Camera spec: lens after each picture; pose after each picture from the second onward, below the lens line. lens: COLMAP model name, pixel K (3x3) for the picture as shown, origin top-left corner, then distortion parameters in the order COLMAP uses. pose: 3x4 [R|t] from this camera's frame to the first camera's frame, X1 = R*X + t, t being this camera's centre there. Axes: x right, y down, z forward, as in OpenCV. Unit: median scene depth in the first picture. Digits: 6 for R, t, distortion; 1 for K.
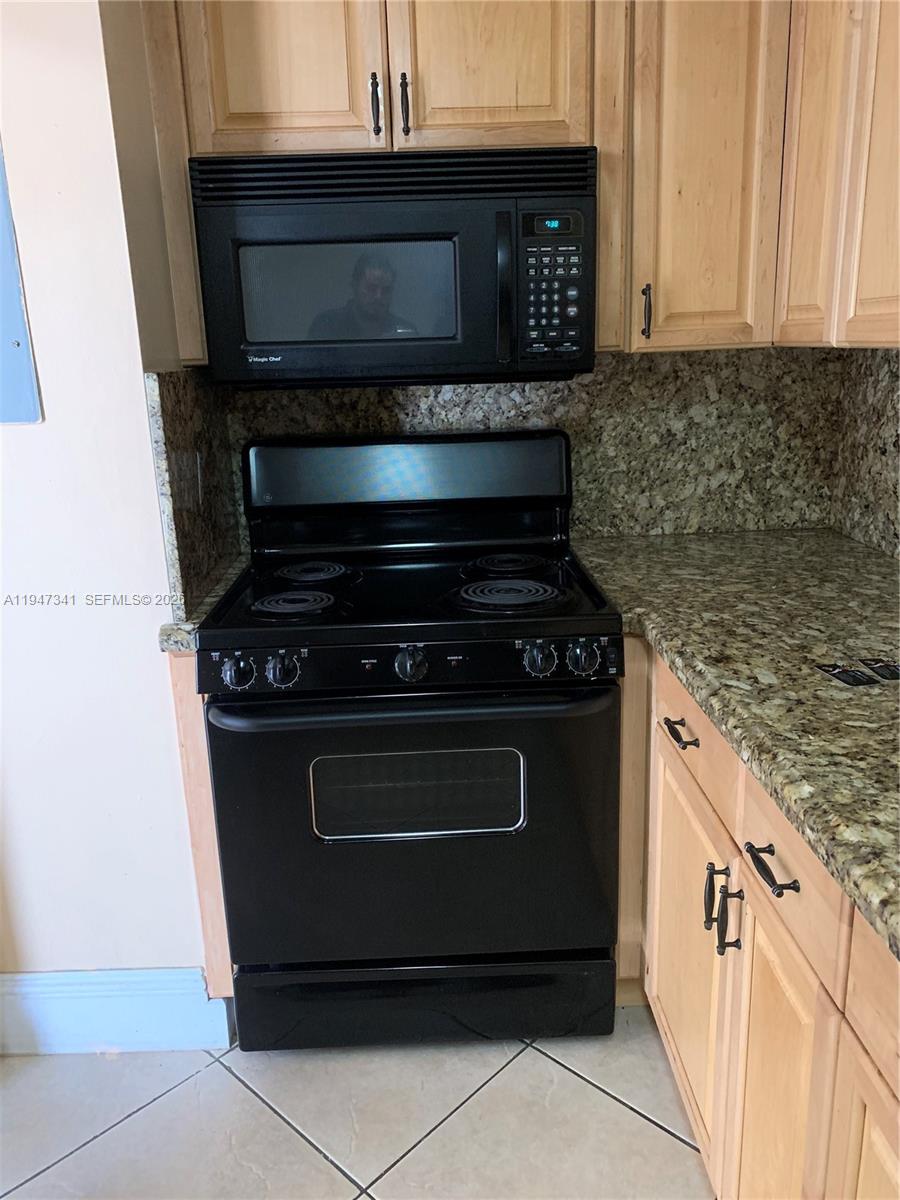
lens RADIAL K [[925.0, 0, 442.9], [0, 925.0, 601.8], [0, 0, 1]] dist [0.020597, -0.024449]
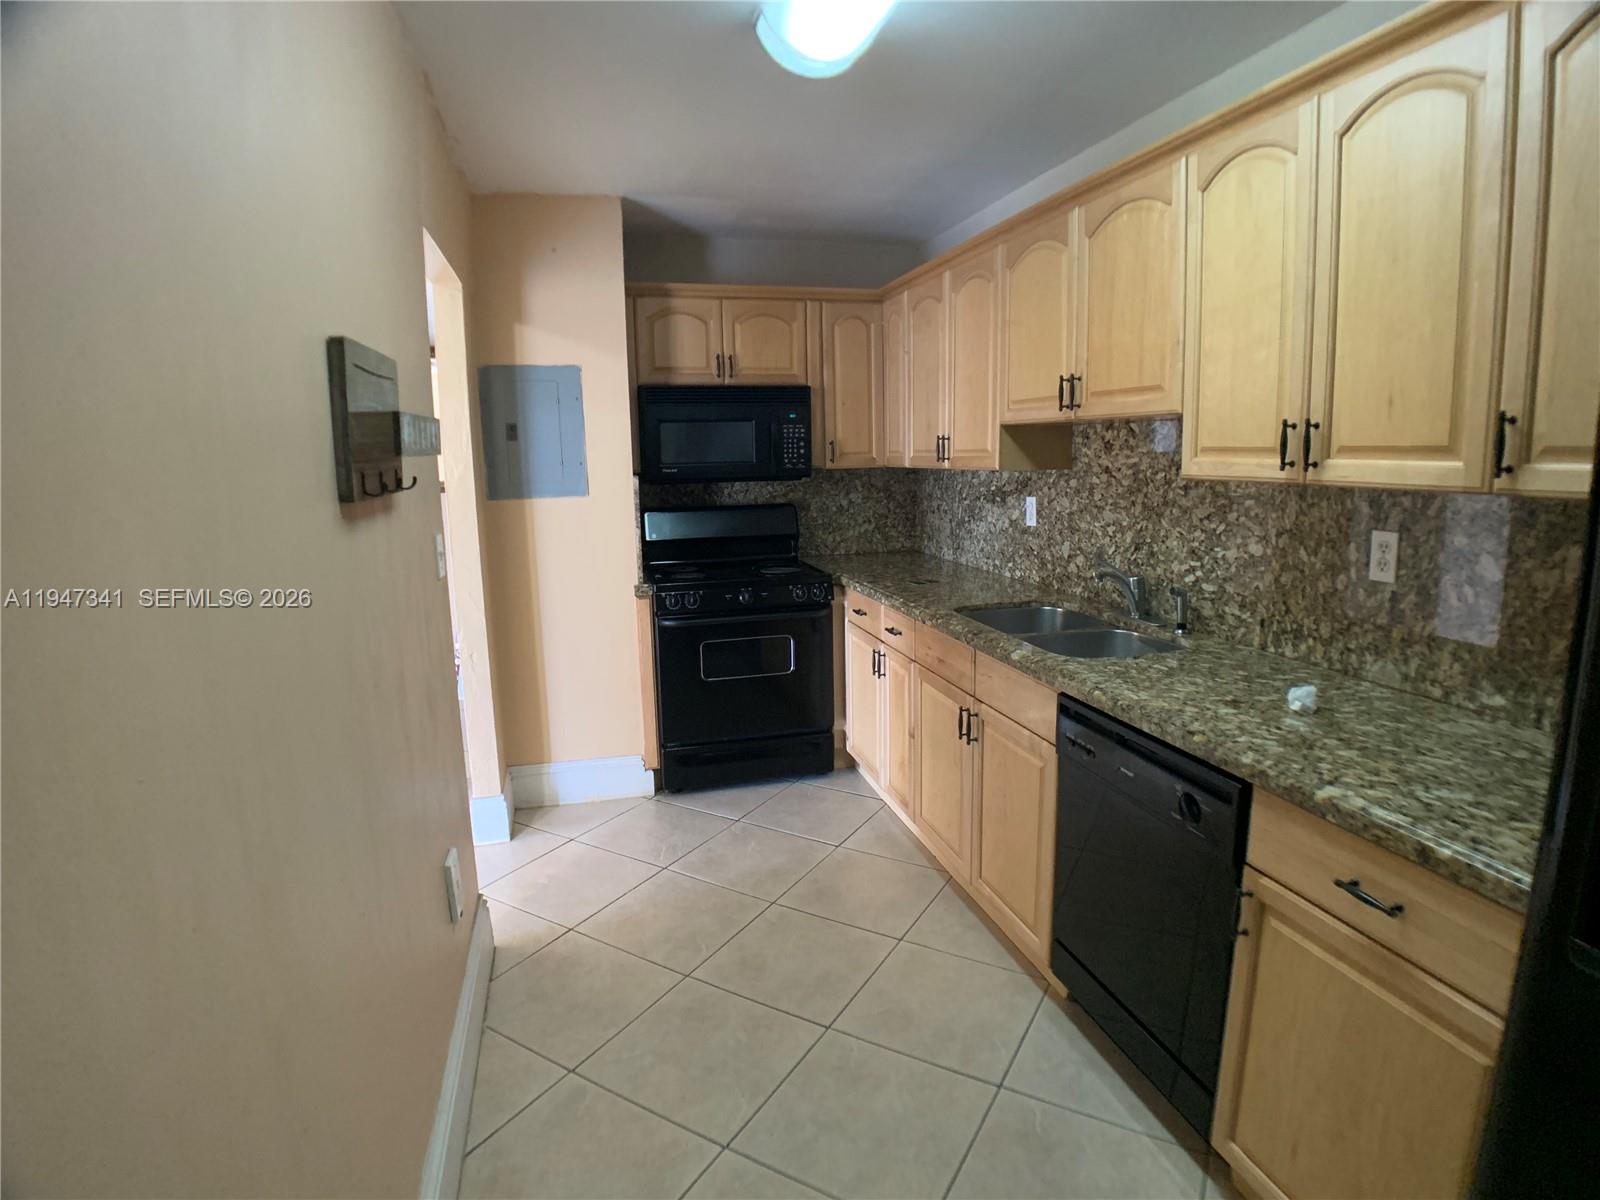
lens RADIAL K [[842.8, 0, 806.2], [0, 842.8, 588.0], [0, 0, 1]] dist [-0.054151, 0.000237]
pose [[0.972473, -0.021881, 0.231984, -0.303635], [0.049153, 0.992442, -0.112443, 0.232087], [-0.227770, 0.120751, 0.966199, -0.876893]]
